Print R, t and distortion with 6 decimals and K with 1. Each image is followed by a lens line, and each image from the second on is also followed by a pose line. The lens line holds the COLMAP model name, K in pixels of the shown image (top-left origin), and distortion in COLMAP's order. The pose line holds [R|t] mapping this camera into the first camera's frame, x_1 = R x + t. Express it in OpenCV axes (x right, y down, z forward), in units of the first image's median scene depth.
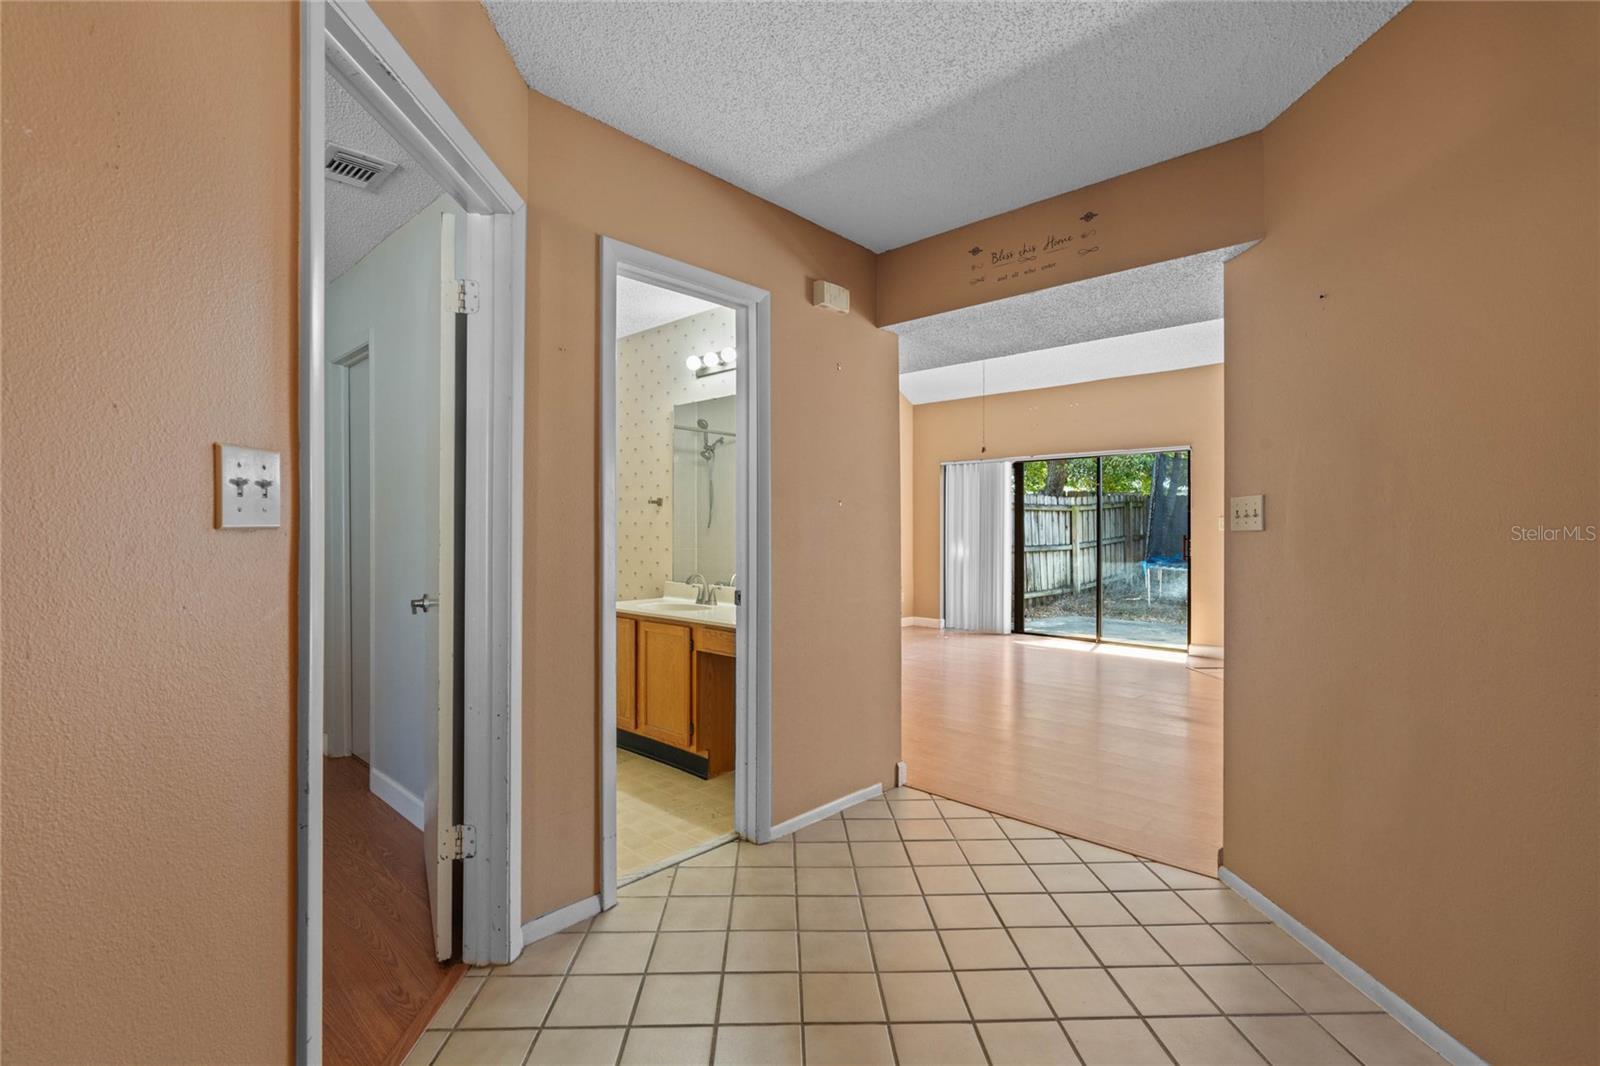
lens RADIAL K [[729.9, 0, 796.7], [0, 729.9, 533.3], [0, 0, 1]] dist [-0.002695, 0.002143]
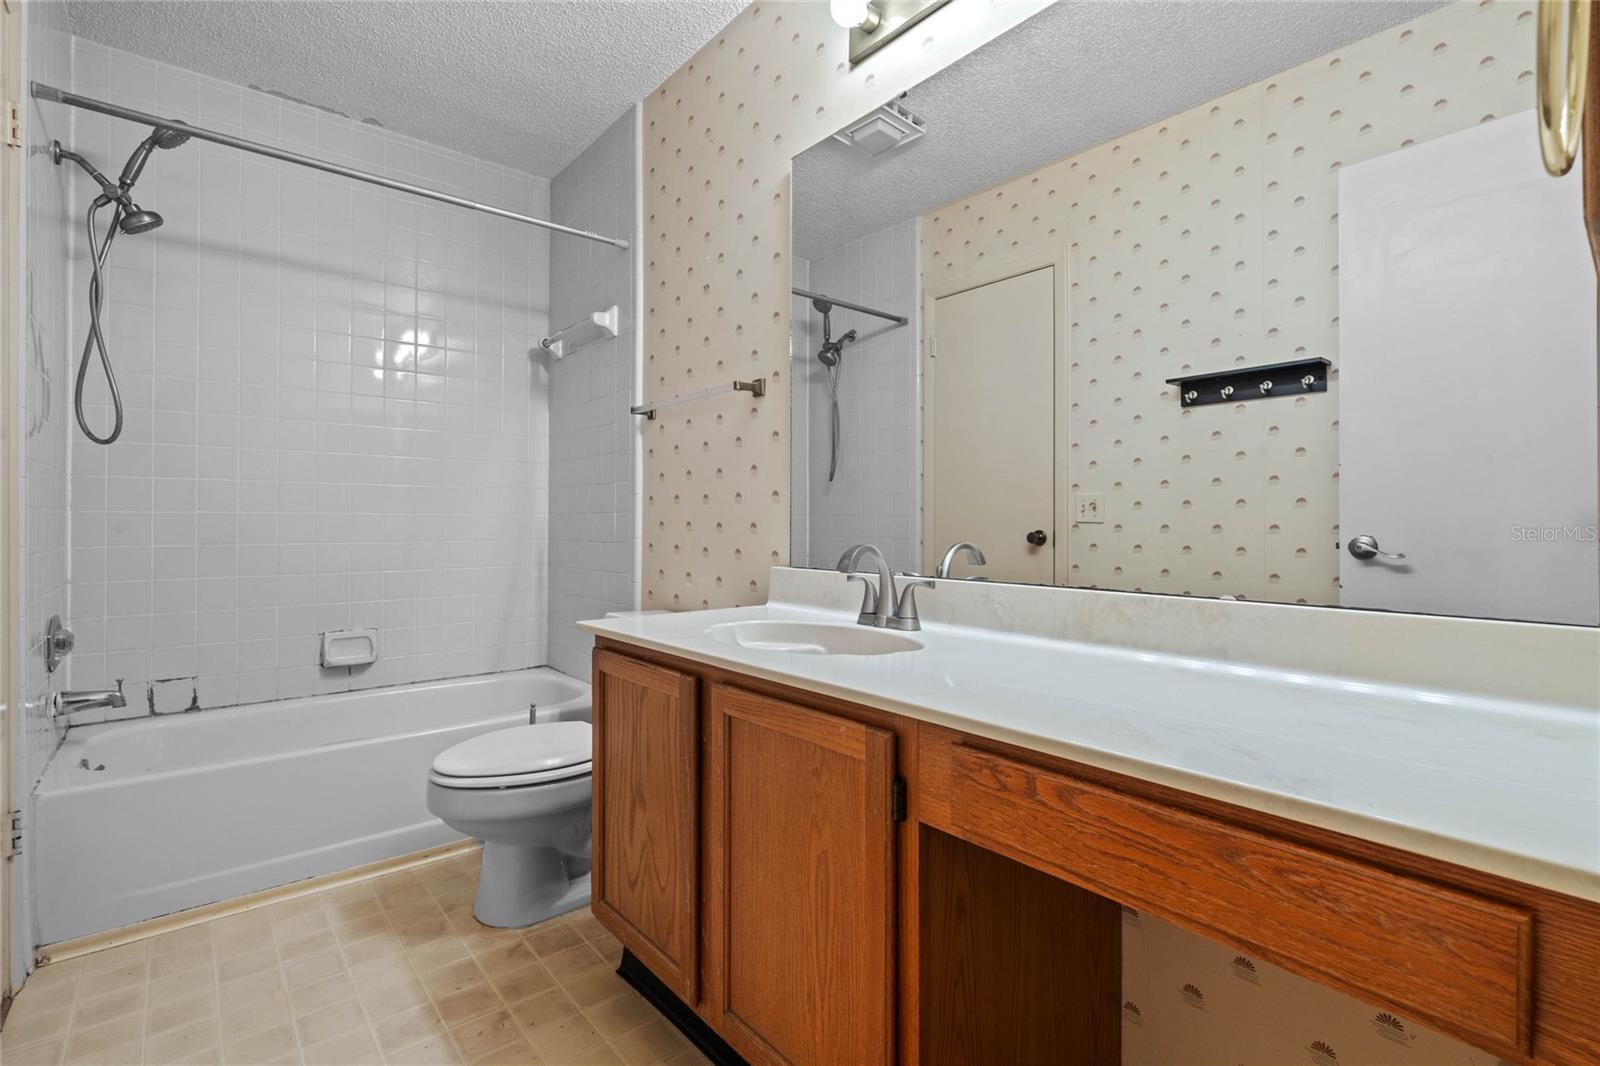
lens RADIAL K [[729.9, 0, 801.6], [0, 729.9, 530.5], [0, 0, 1]] dist [-0.002695, 0.002143]
pose [[0.995015, 0.002953, -0.099684, -0.130324], [-0.002615, 0.999990, 0.003526, 0.046762], [0.099693, -0.003248, 0.995013, 0.623929]]
